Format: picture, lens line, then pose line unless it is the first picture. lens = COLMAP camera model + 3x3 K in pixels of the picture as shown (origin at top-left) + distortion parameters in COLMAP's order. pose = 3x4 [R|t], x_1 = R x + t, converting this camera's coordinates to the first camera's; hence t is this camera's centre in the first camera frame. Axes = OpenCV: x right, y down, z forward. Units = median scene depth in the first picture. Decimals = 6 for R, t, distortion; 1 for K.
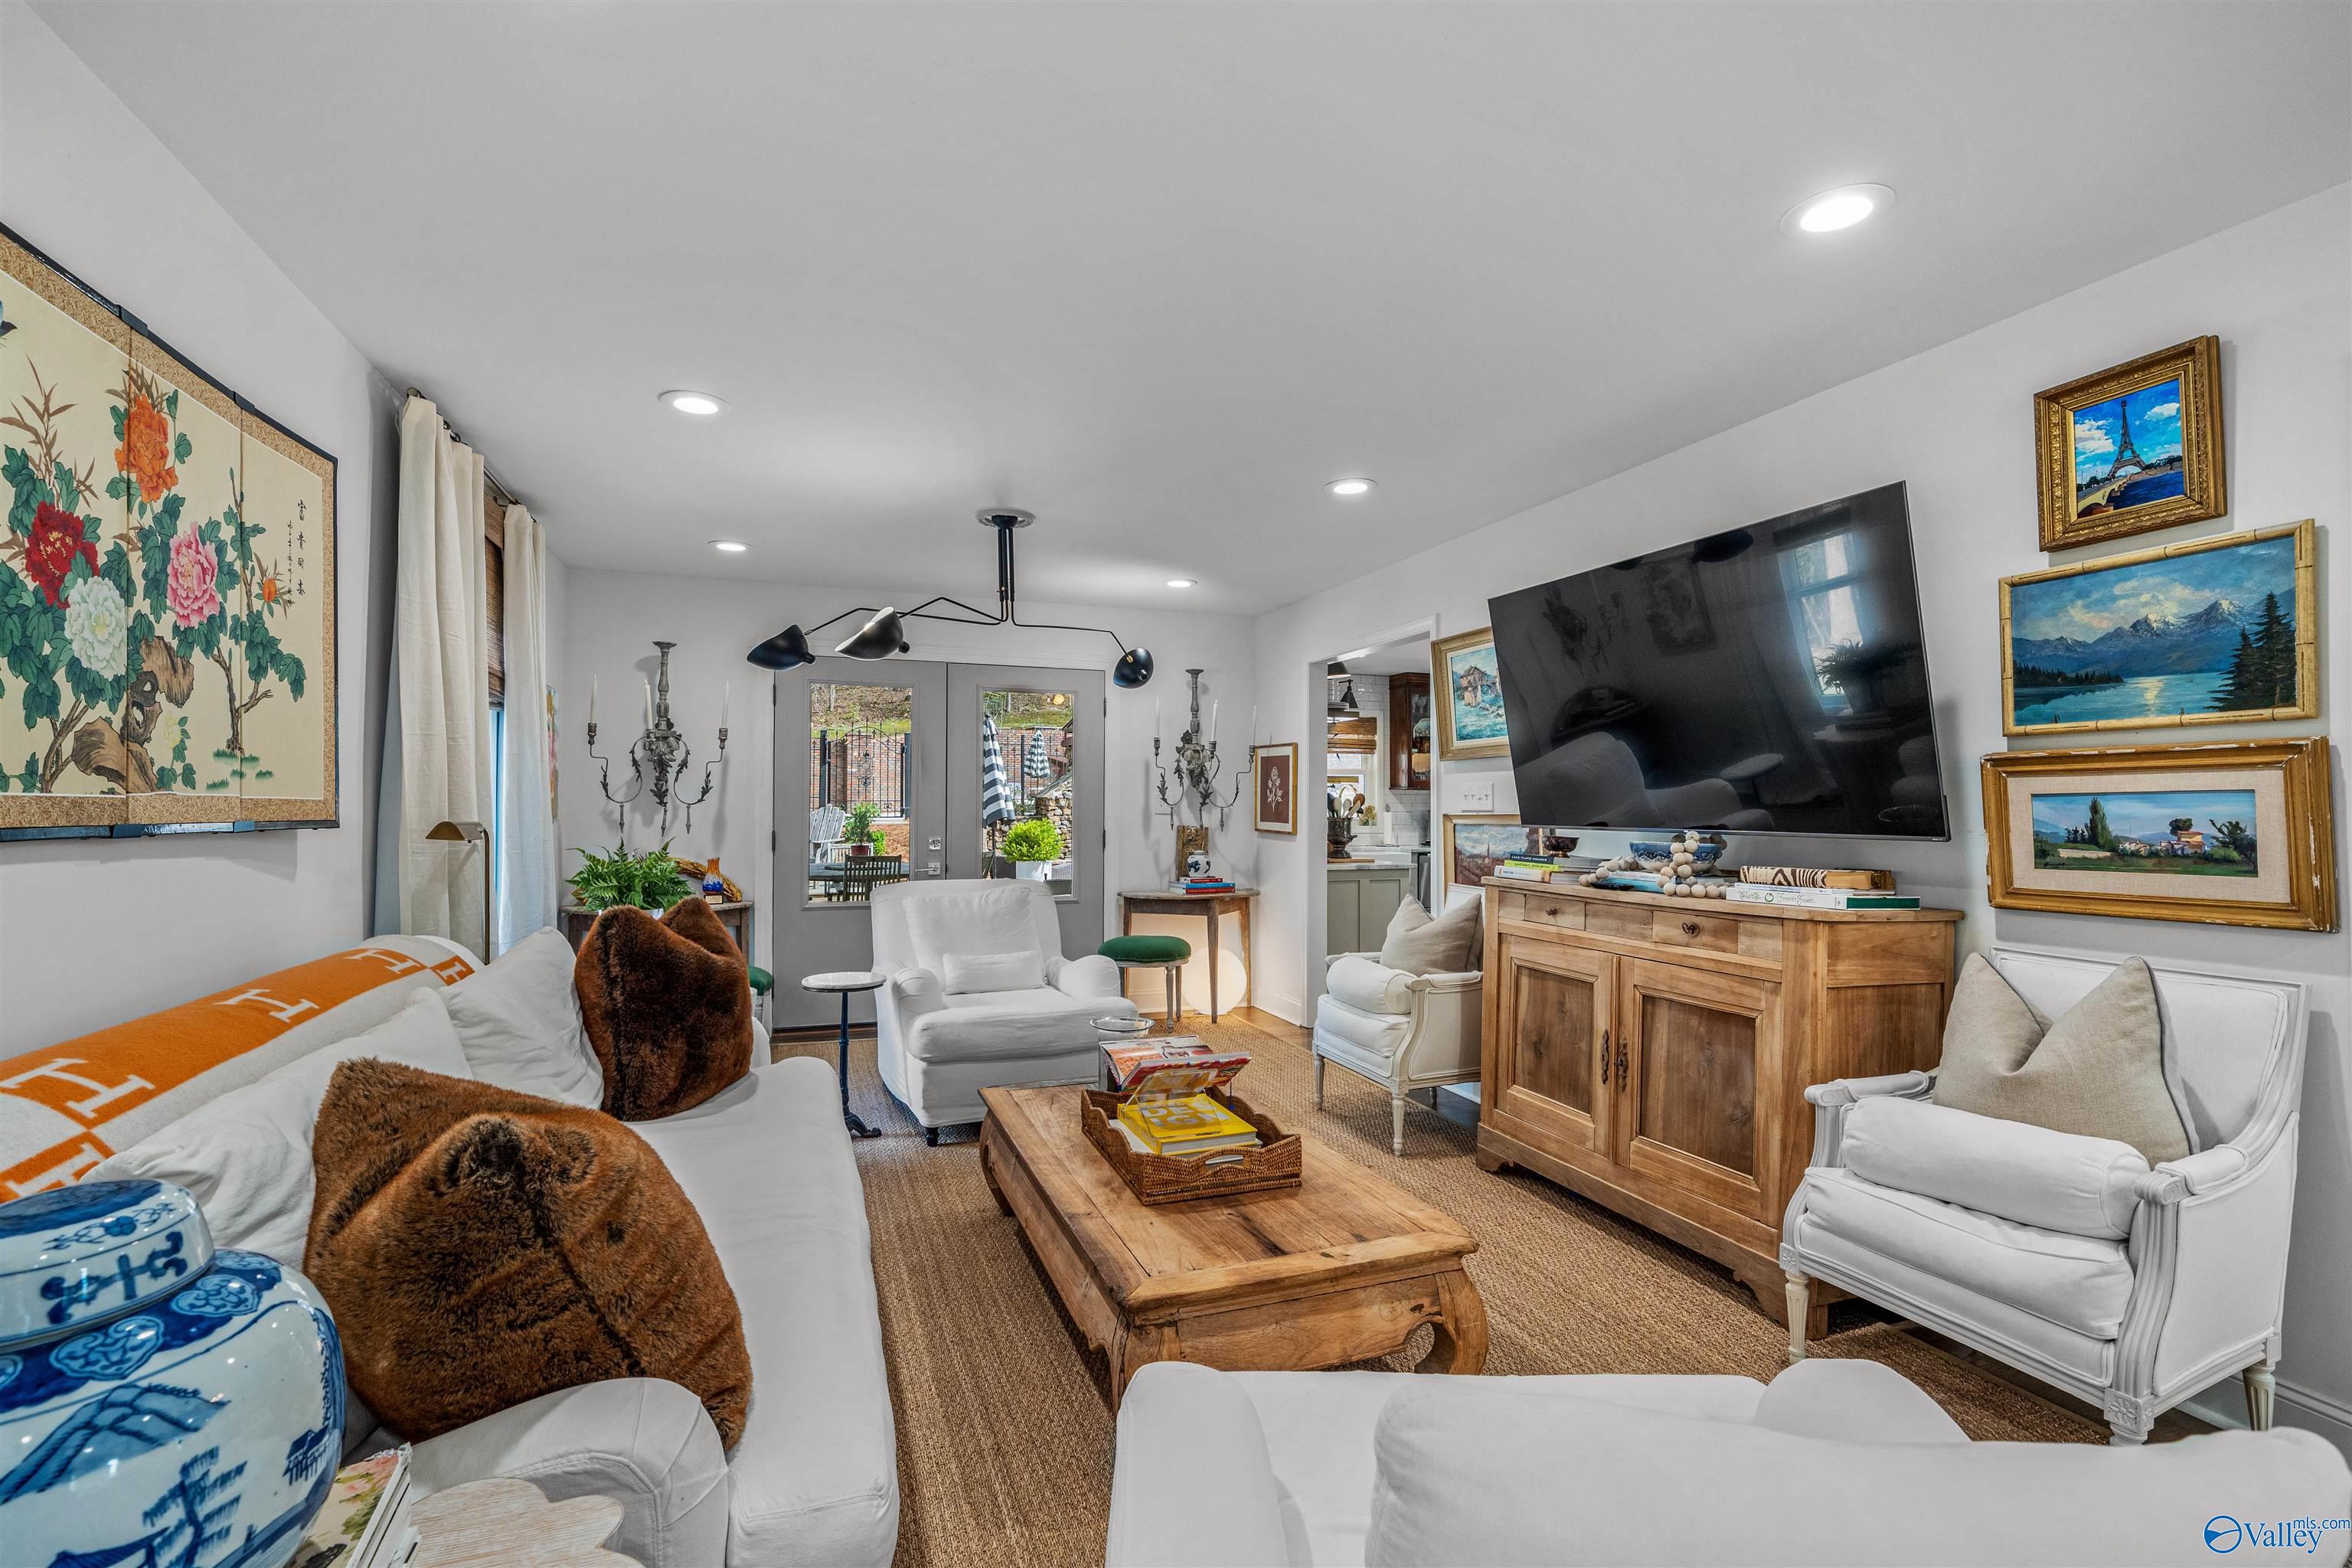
lens RADIAL K [[1031.2, 0, 1166.0], [0, 1031.2, 789.3], [0, 0, 1]] dist [0.002164, 0.000205]
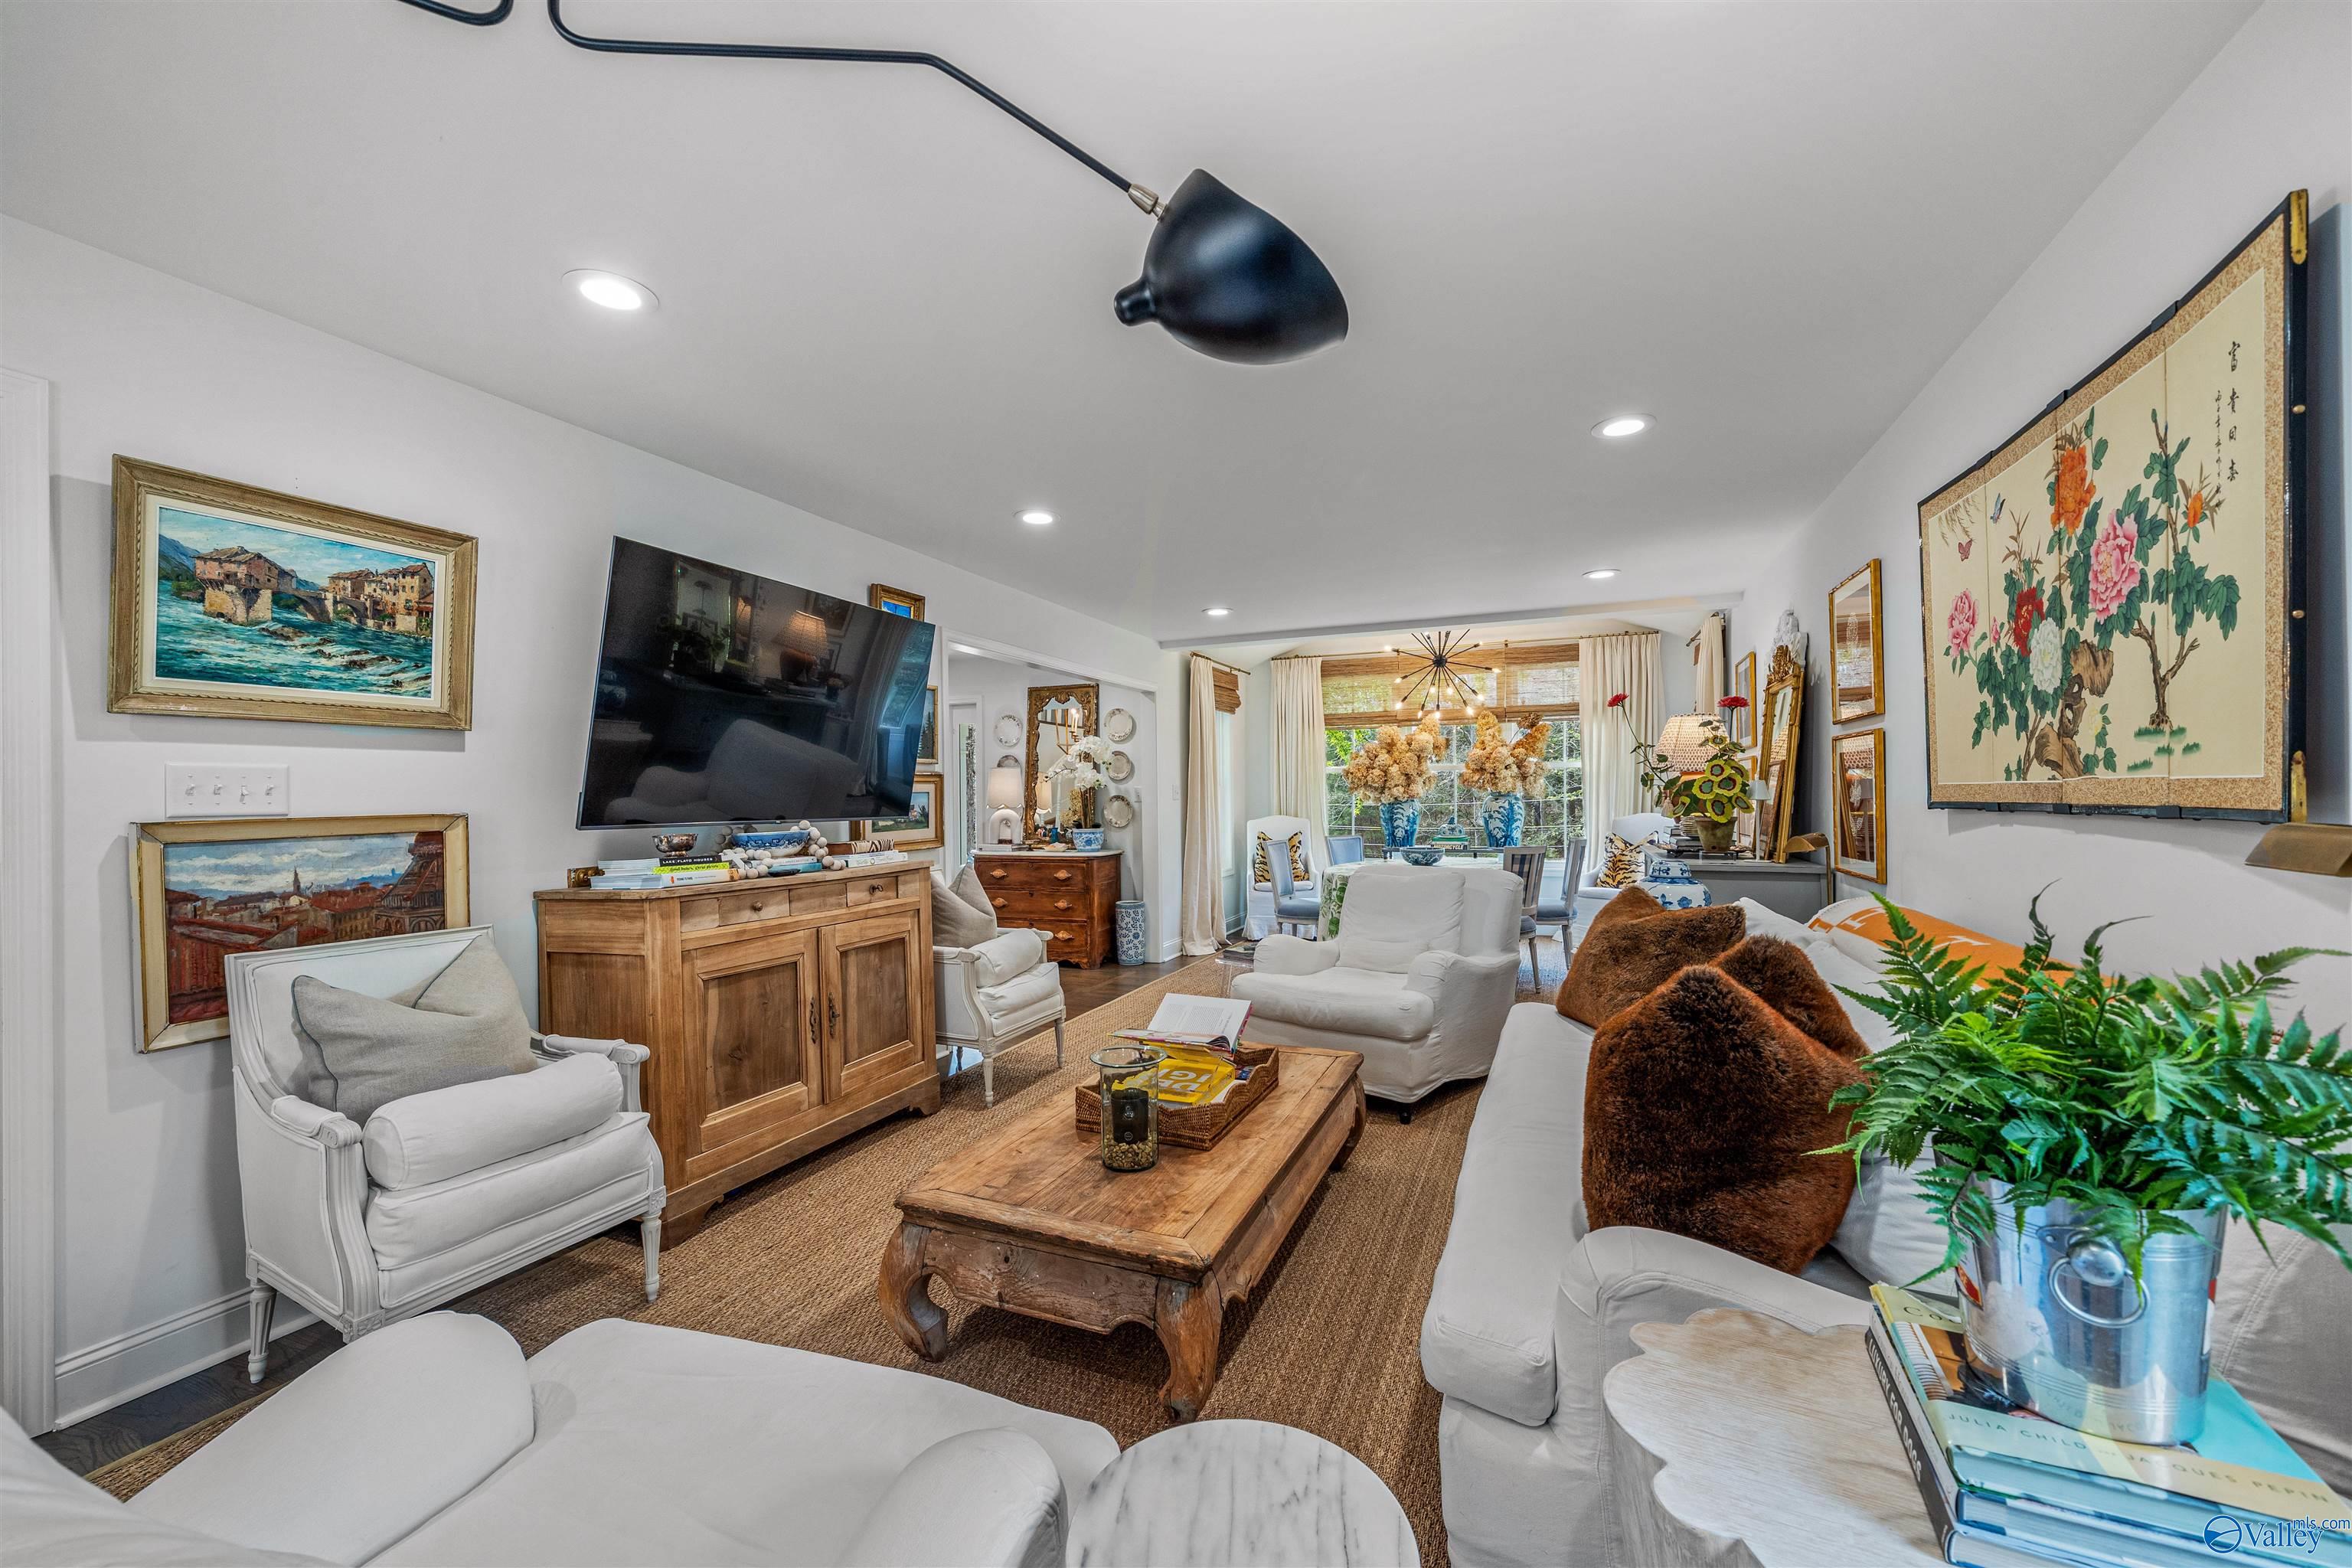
lens RADIAL K [[928.1, 0, 1167.7], [0, 928.1, 787.7], [0, 0, 1]] dist [-0.003648, -0.000244]
pose [[-0.730807, 0.013386, 0.682453, -0.800225], [-0.001479, 0.999774, -0.021193, 0.032885], [-0.682583, -0.016497, -0.730622, 2.101032]]
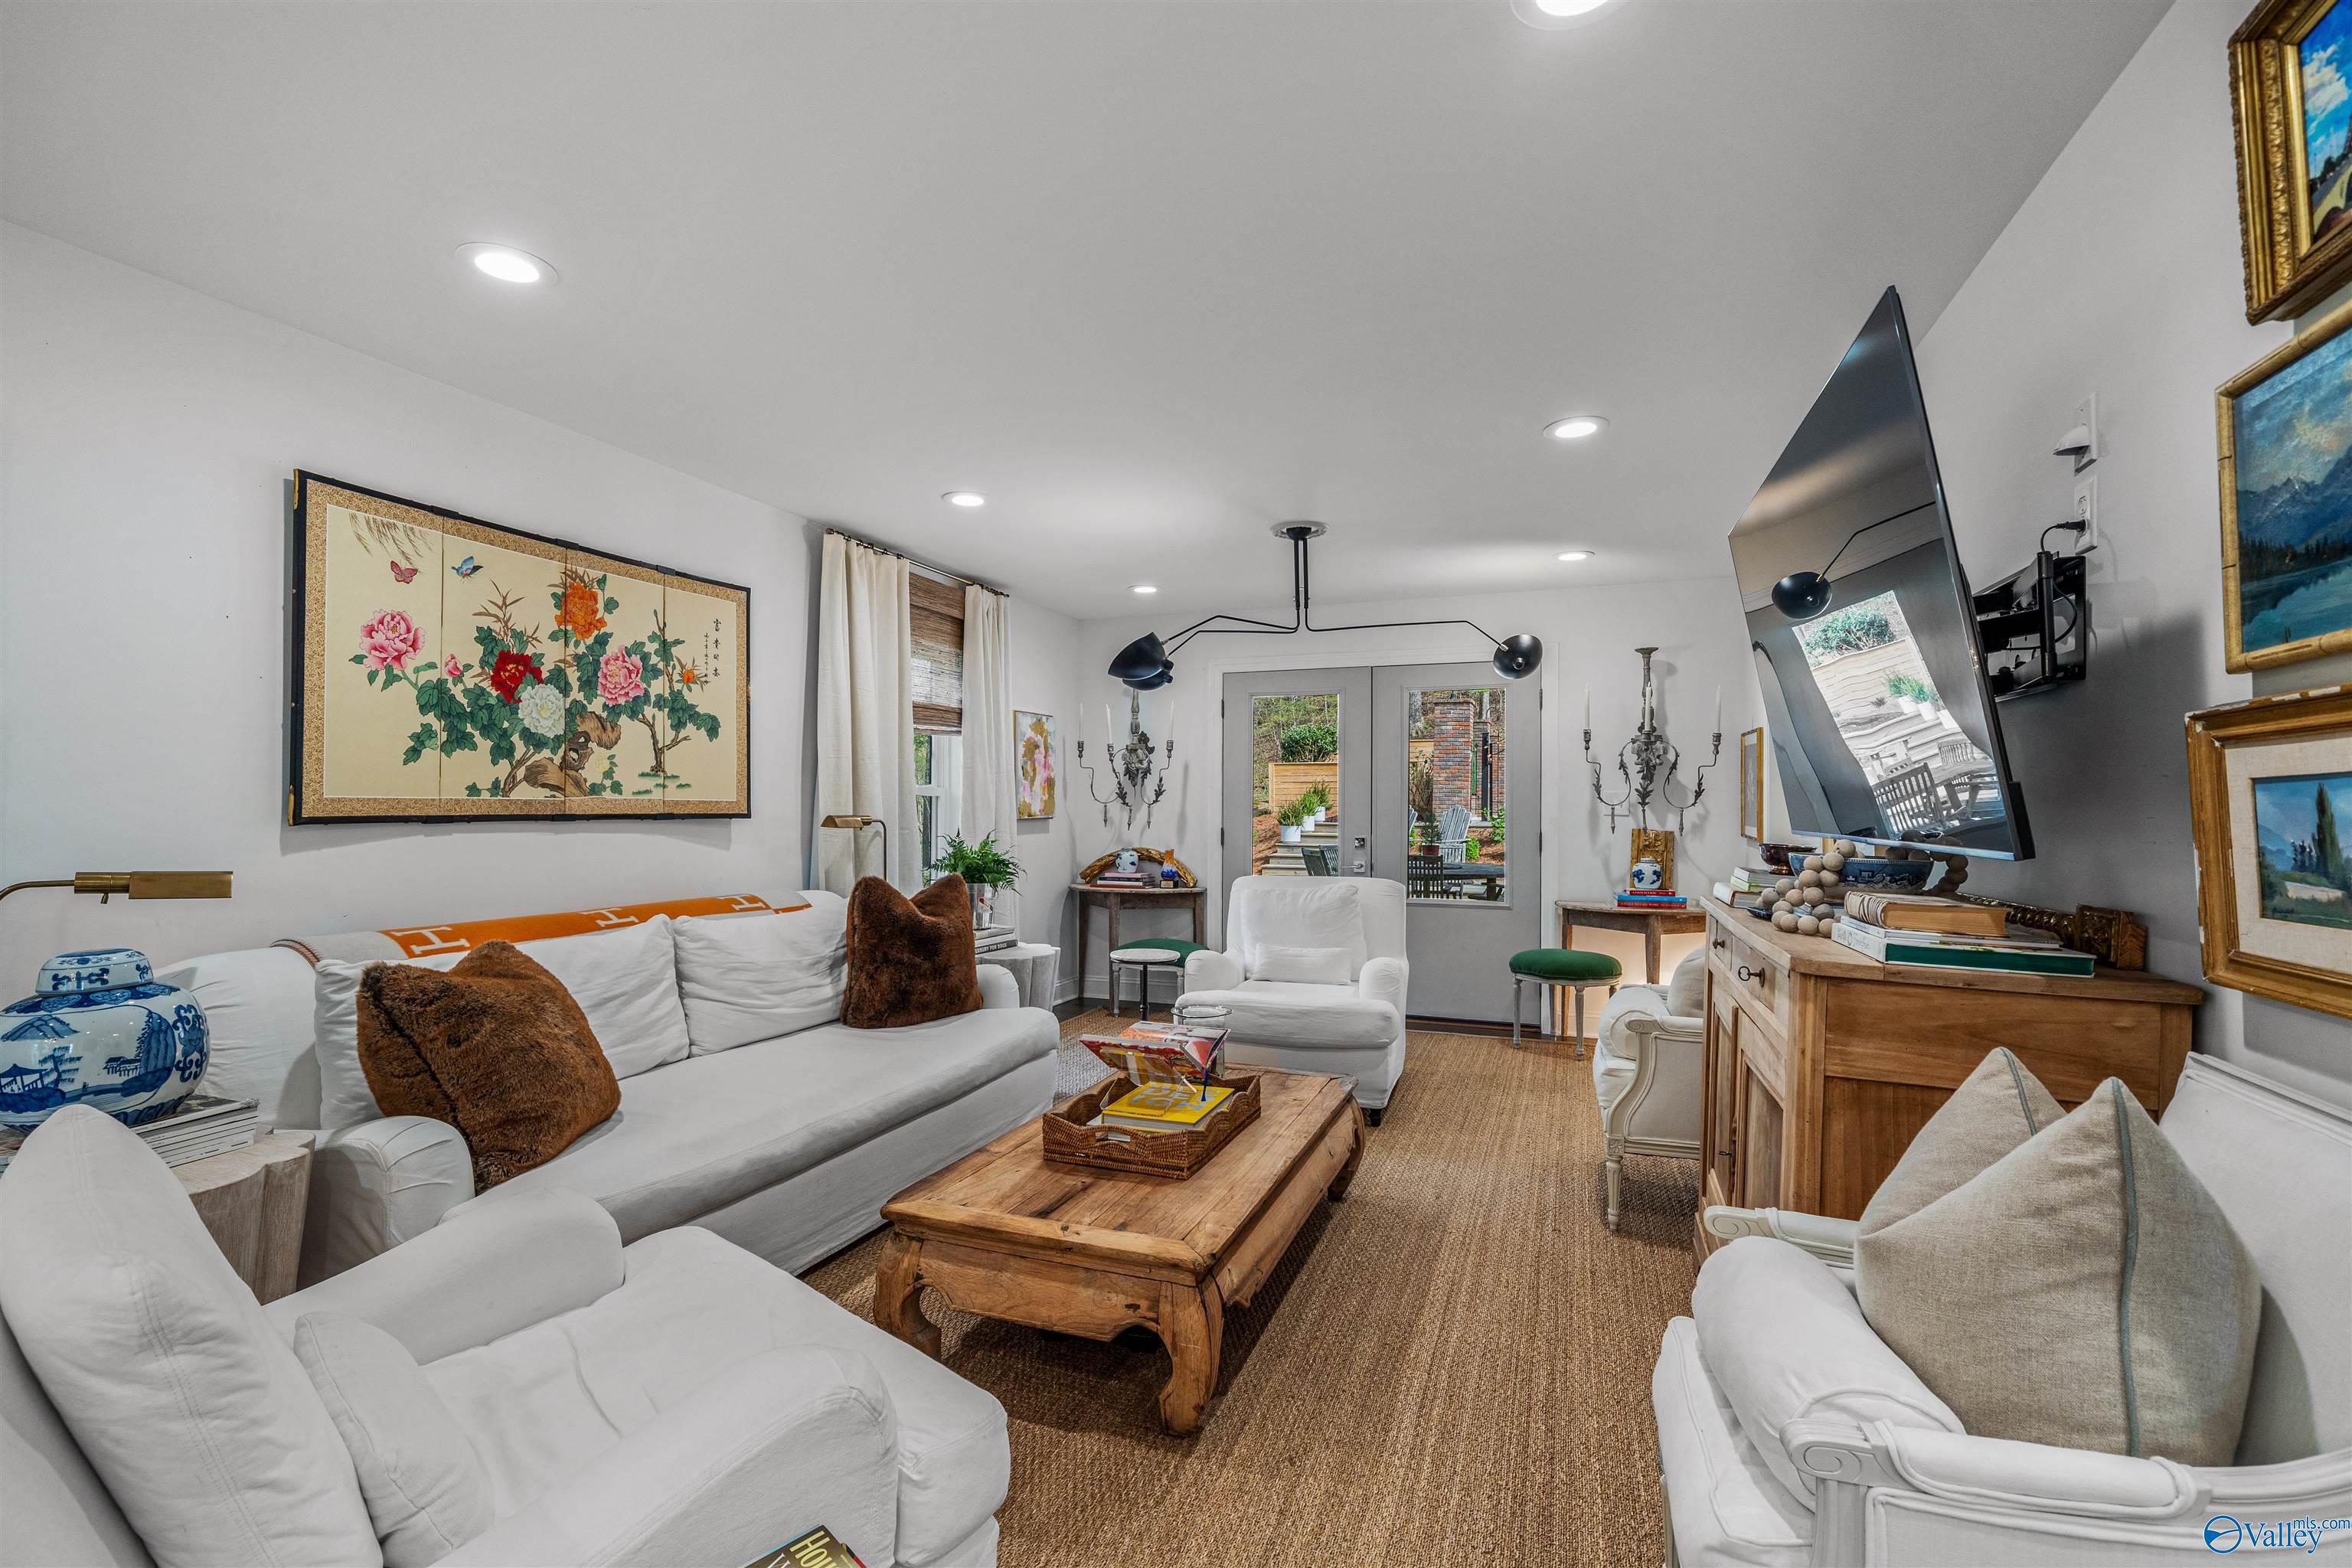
lens RADIAL K [[1031.2, 0, 1172.9], [0, 1031.2, 788.8], [0, 0, 1]] dist [0.002164, 0.000205]
pose [[0.755216, -0.011393, -0.655377, 0.860797], [0.009965, 0.999933, -0.005900, 0.008383], [0.655400, -0.002075, 0.755279, 0.253812]]
